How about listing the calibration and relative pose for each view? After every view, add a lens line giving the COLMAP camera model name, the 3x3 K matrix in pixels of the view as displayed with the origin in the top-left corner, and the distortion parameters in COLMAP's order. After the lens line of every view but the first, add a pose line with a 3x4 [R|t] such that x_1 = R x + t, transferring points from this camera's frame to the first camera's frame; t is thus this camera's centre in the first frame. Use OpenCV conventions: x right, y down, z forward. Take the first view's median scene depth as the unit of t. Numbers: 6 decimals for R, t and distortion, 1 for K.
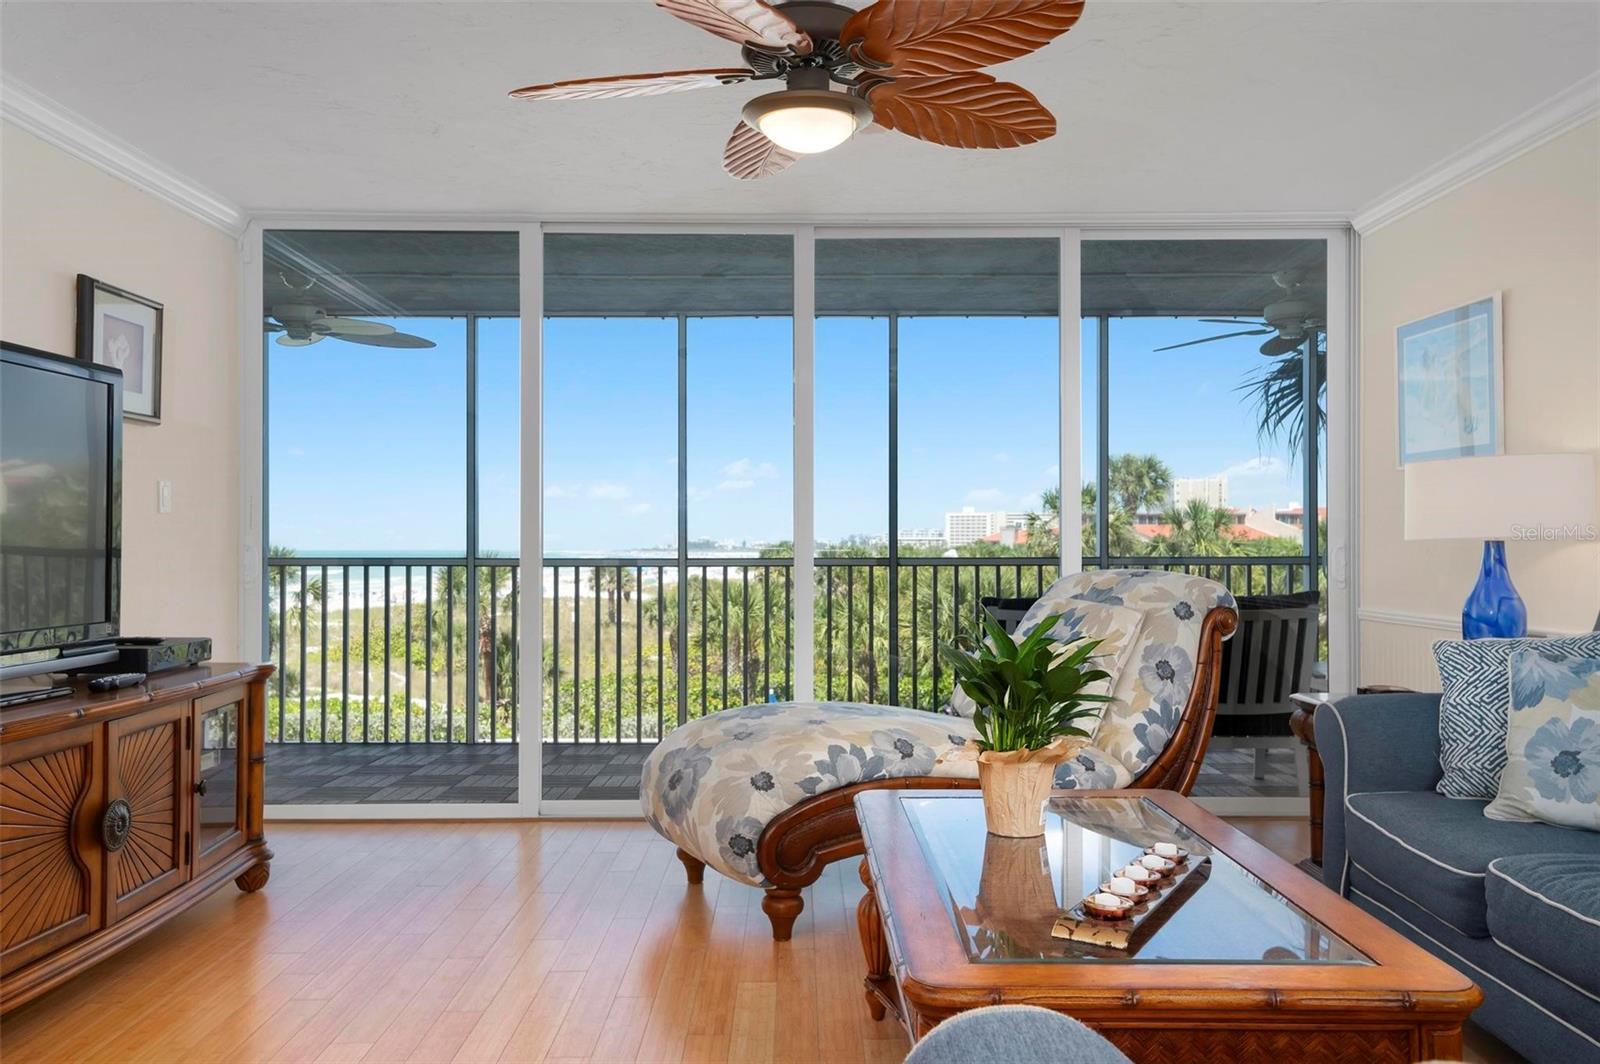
lens RADIAL K [[1242.7, 0, 805.1], [0, 1242.7, 533.7], [0, 0, 1]] dist [0.042101, 0.001269]
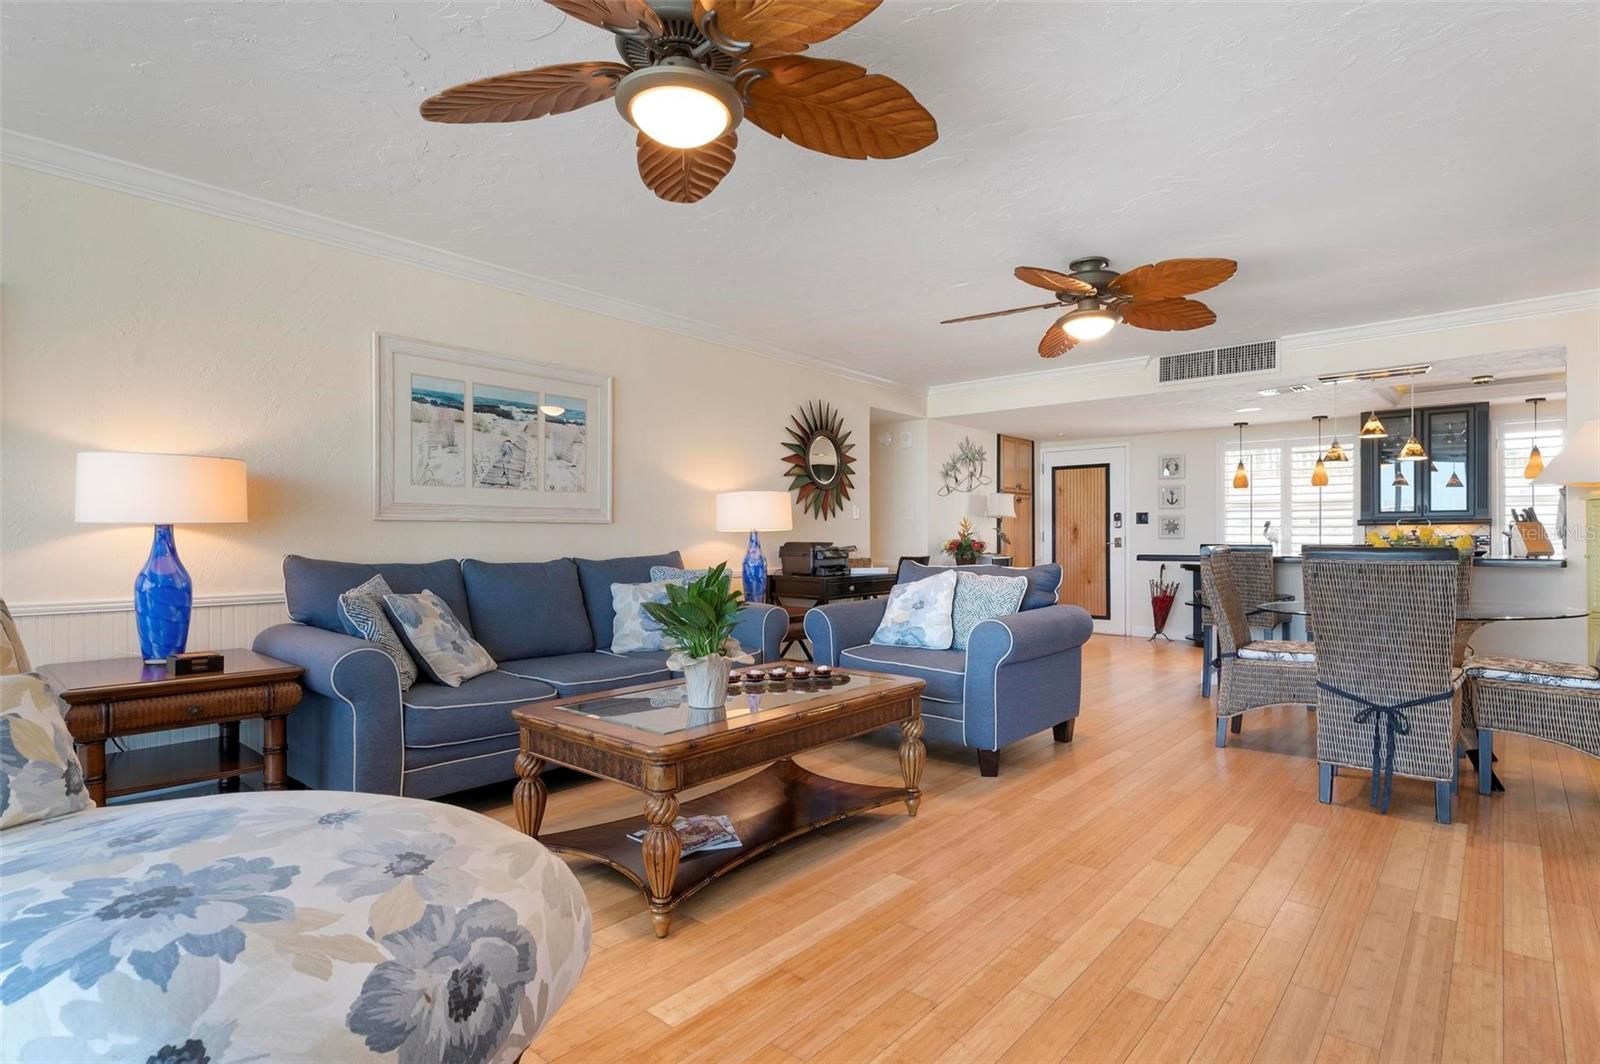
lens RADIAL K [[796.6, 0, 808.9], [0, 796.6, 536.1], [0, 0, 1]] dist [0.001386, -0.000282]
pose [[-0.753172, 0.002509, 0.657819, -0.389647], [-0.004900, 0.999944, -0.009424, 0.019161], [-0.657806, -0.010321, -0.753117, 1.083272]]
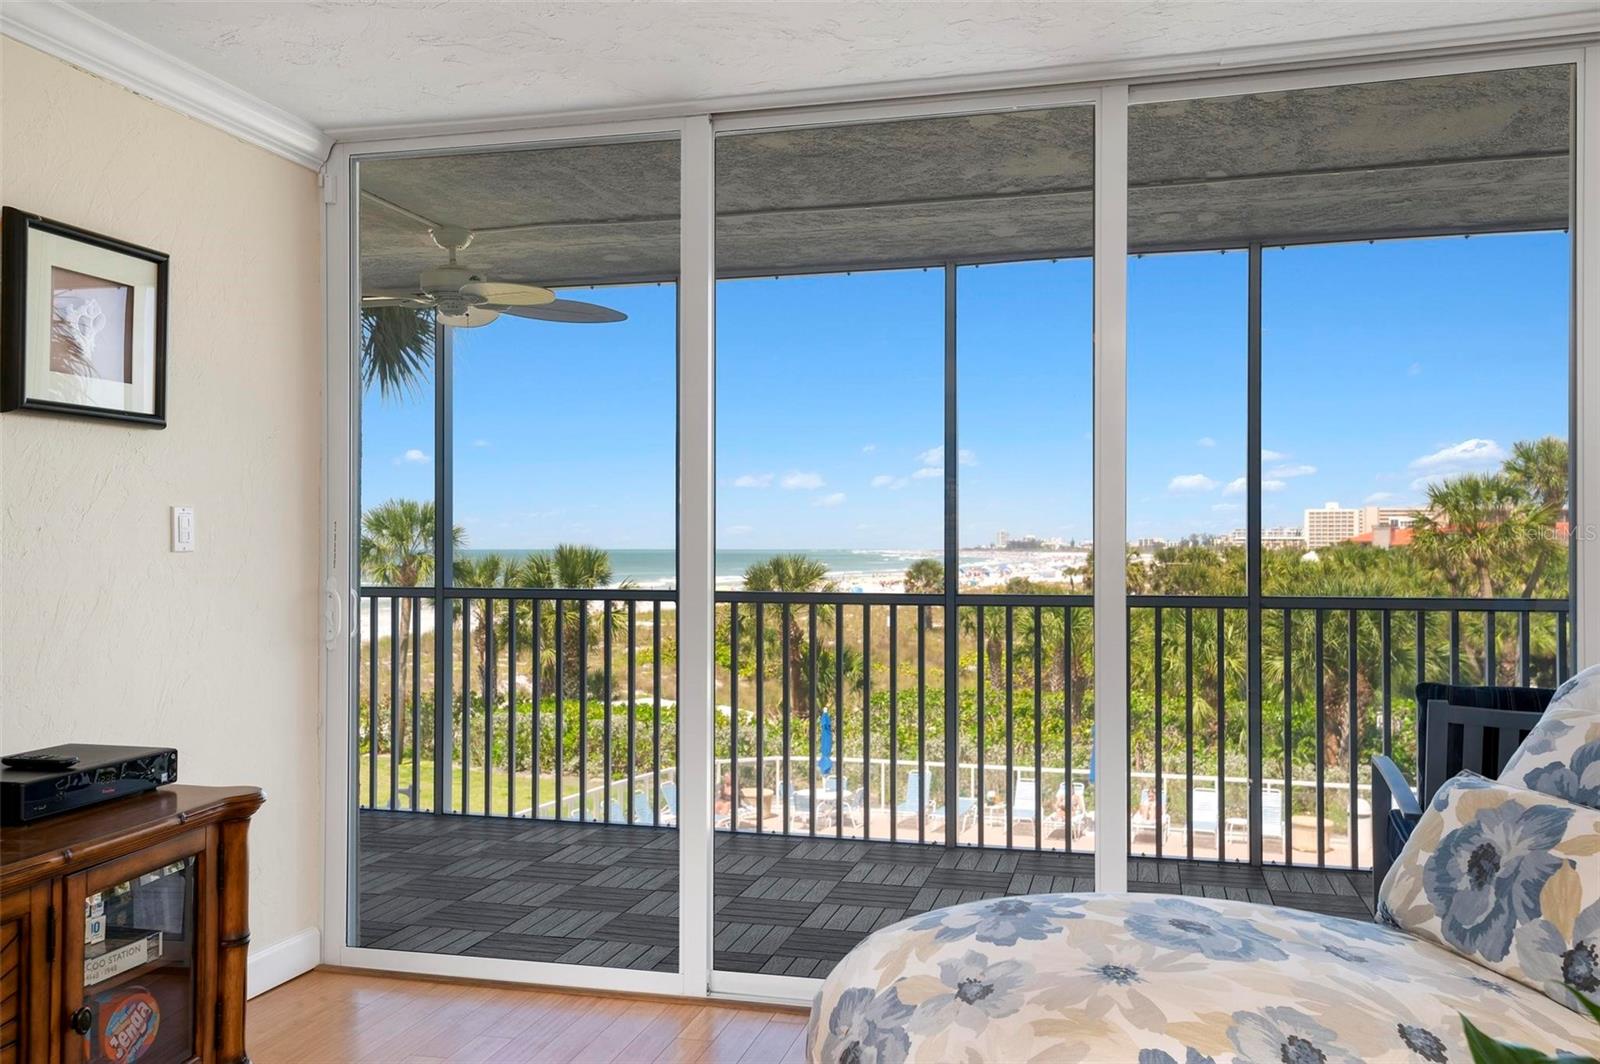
lens RADIAL K [[1294.2, 0, 805.6], [0, 1294.2, 540.2], [0, 0, 1]] dist [0.043003, 0.004347]
pose [[0.968270, -0.000158, -0.249906, 0.017886], [0.001642, 0.999982, 0.005729, -0.030102], [0.249900, -0.005957, 0.968253, 0.423046]]
